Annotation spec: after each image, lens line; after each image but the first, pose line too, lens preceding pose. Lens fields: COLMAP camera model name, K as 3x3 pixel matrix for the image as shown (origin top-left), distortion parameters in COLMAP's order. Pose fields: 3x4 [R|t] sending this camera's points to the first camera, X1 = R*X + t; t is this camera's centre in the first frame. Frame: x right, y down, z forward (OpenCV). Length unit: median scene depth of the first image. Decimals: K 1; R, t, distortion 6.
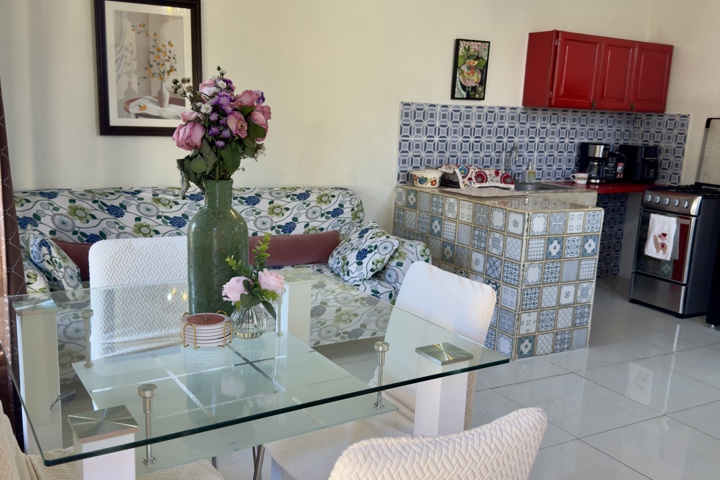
lens RADIAL K [[675.3, 0, 359.6], [0, 675.3, 245.0], [0, 0, 1]] dist [0.103880, 0.000000]
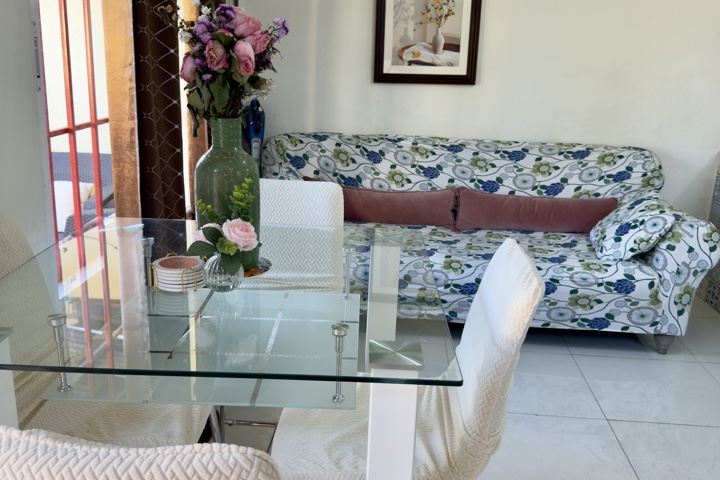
lens RADIAL K [[675.3, 0, 339.5], [0, 675.3, 241.0], [0, 0, 1]] dist [0.103880, 0.000000]
pose [[0.832100, 0.139253, -0.536859, 0.161832], [-0.105860, 0.990048, 0.092726, -0.012588], [0.544429, -0.020325, 0.838561, 0.105510]]
